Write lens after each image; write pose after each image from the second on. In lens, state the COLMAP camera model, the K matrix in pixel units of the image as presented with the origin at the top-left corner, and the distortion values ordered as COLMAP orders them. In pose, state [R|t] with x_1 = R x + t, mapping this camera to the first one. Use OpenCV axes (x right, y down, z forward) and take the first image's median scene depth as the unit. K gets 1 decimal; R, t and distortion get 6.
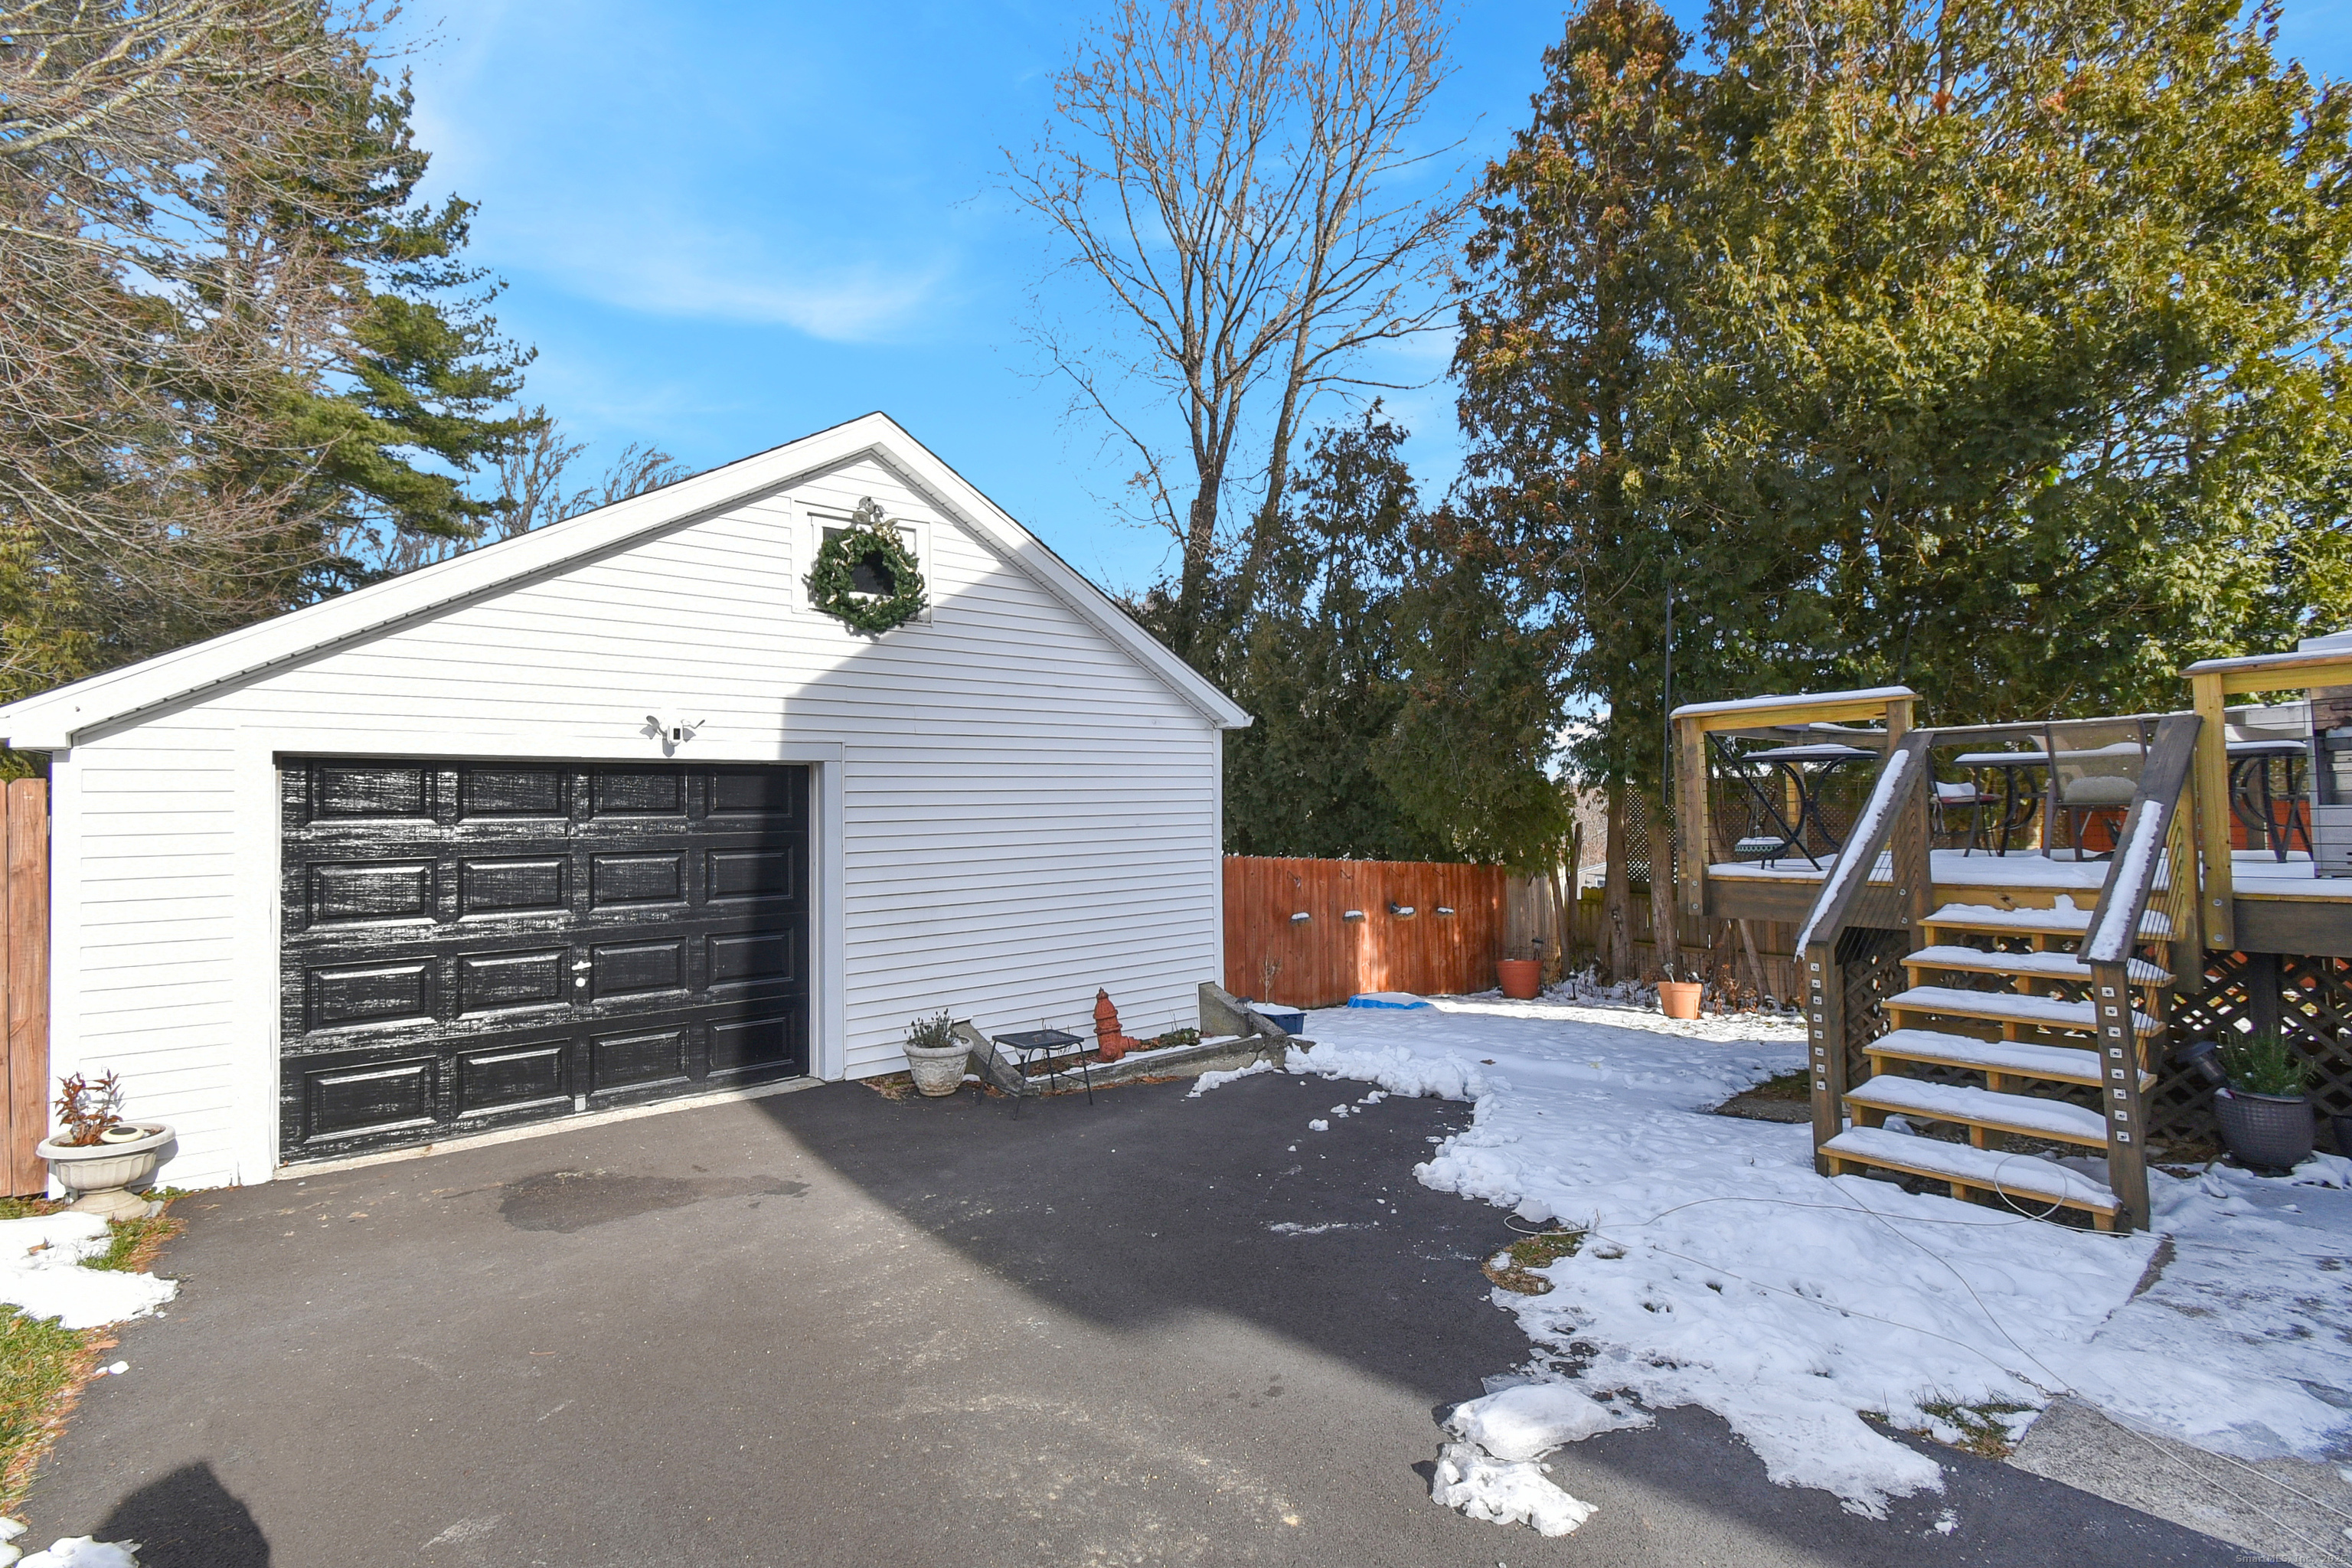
lens RADIAL K [[1012.4, 0, 1174.4], [0, 1012.4, 785.3], [0, 0, 1]] dist [-0.001235, -0.000381]
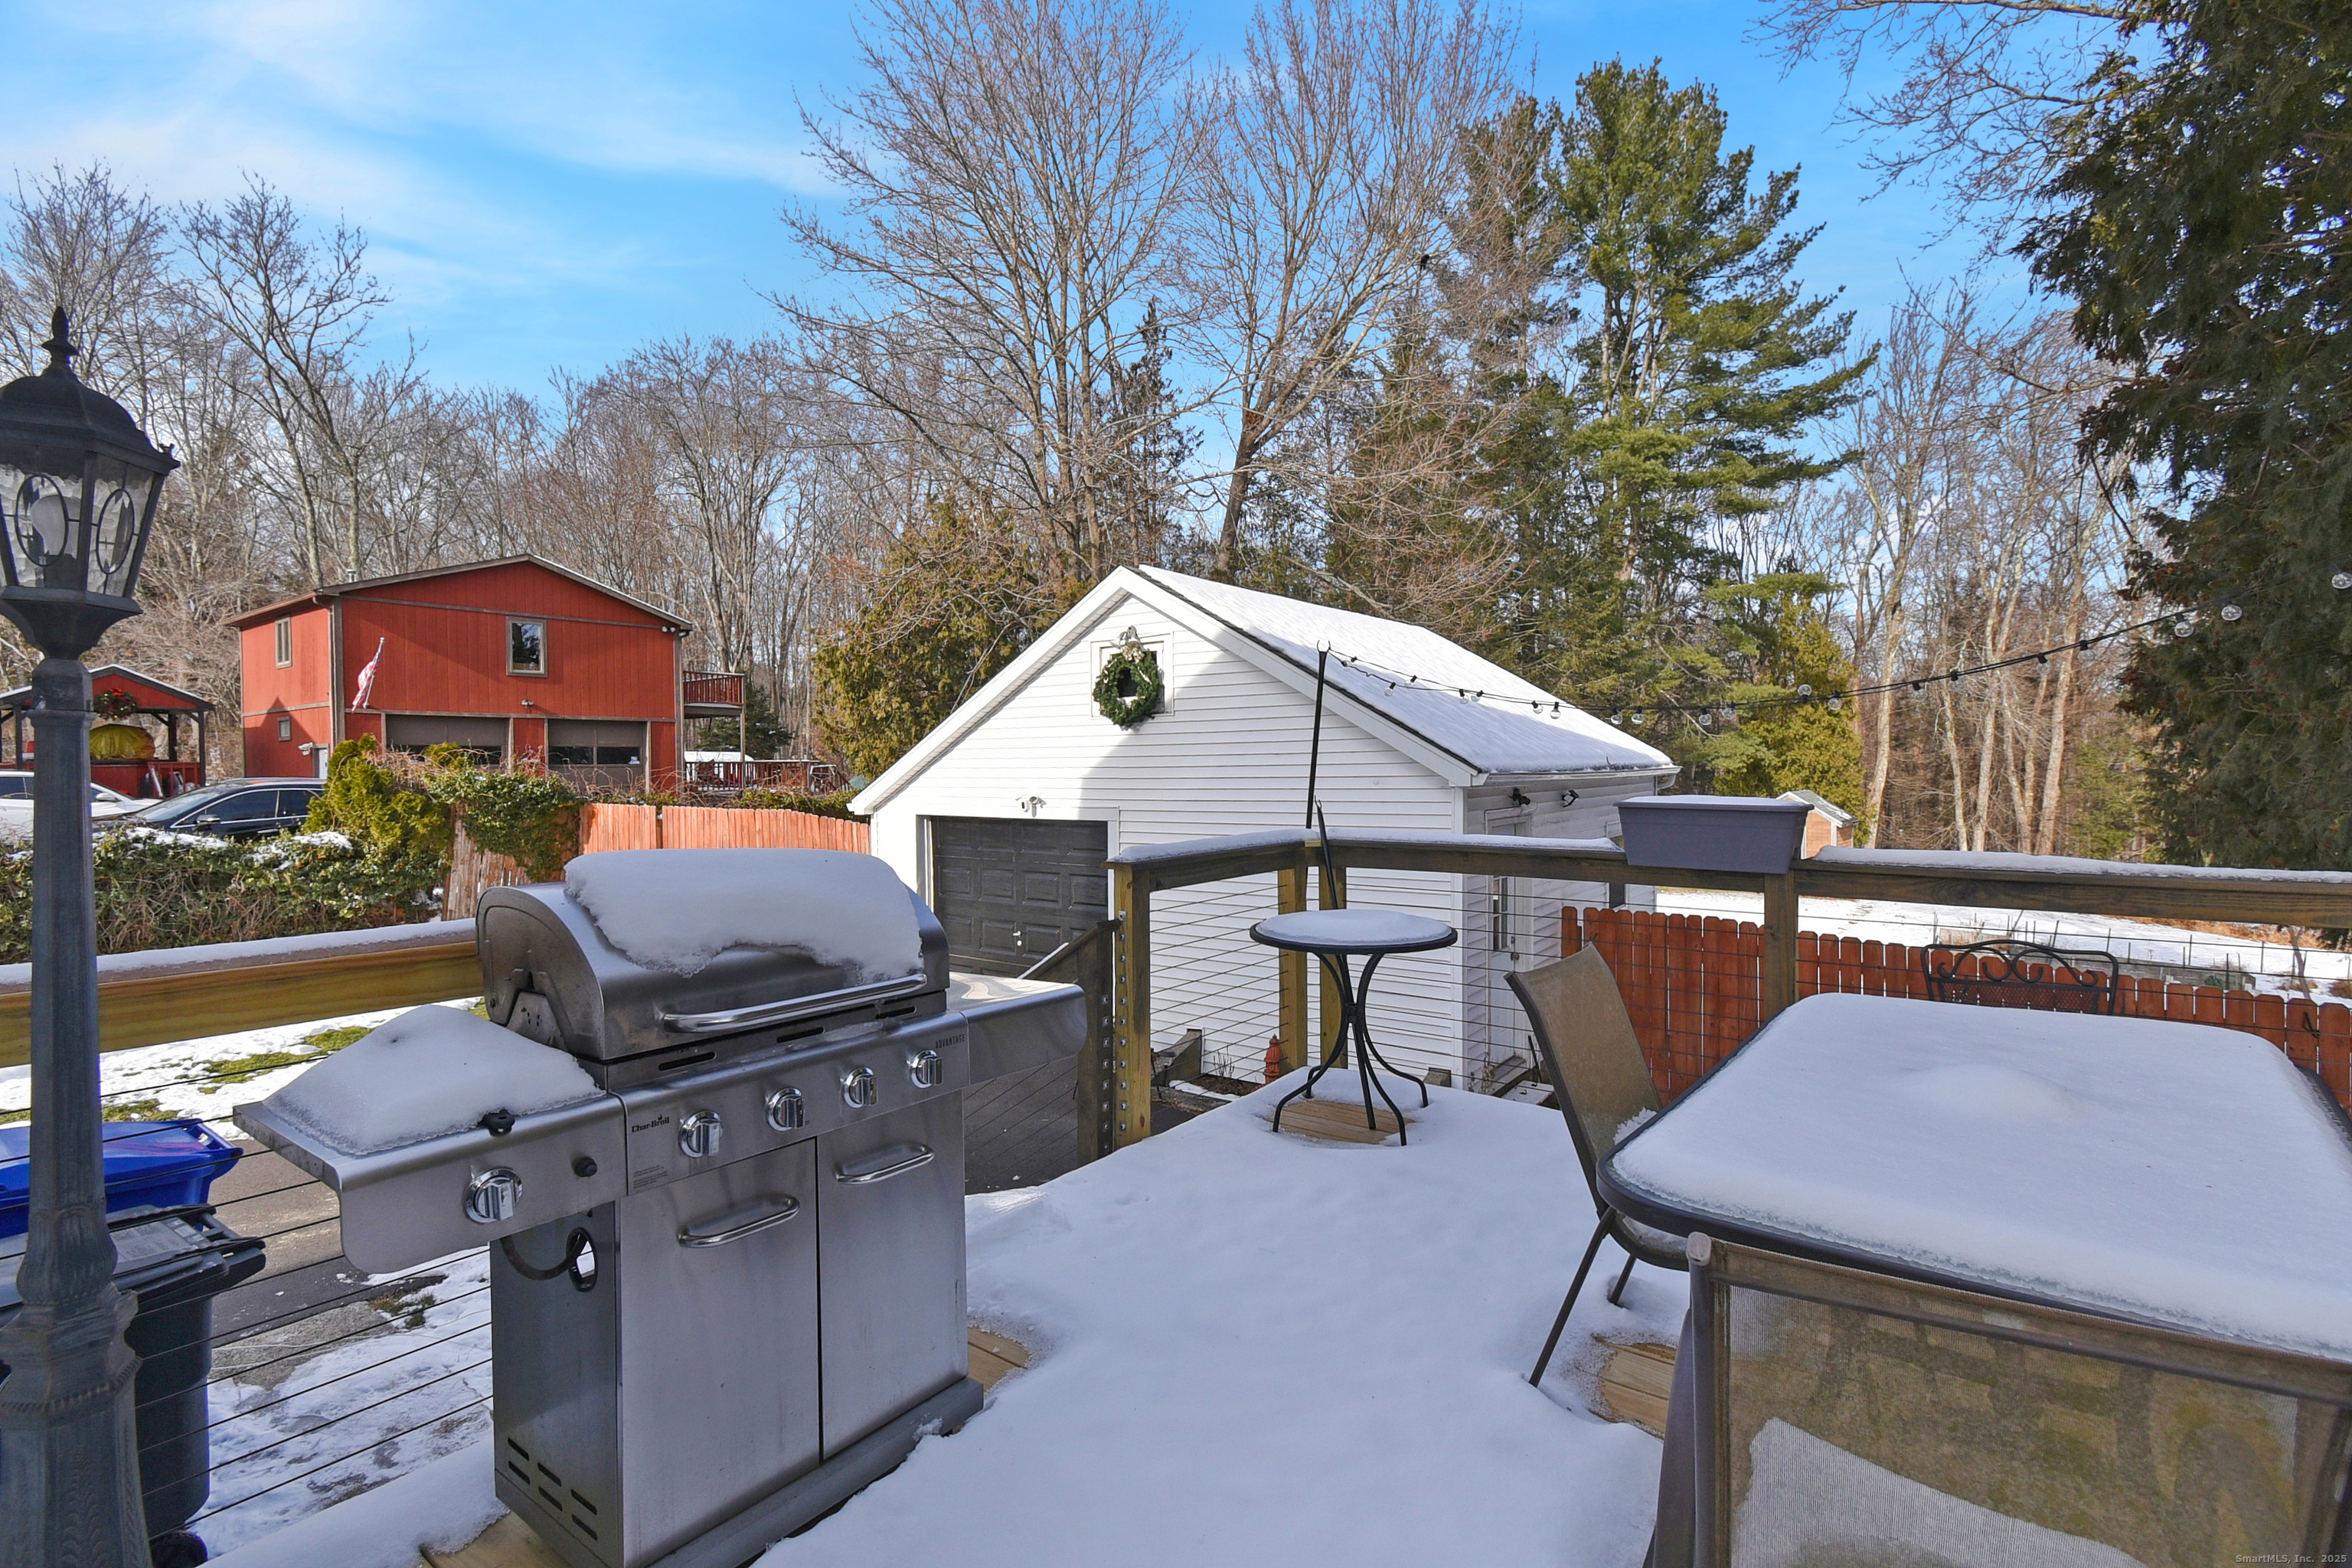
lens RADIAL K [[1088.4, 0, 1178.0], [0, 1088.4, 772.4], [0, 0, 1]] dist [-0.000385, 0.000009]
pose [[0.230422, 0.020982, -0.972865, 1.192615], [0.025074, 0.999308, 0.027492, -0.132260], [0.972768, -0.030729, 0.229736, 0.749799]]
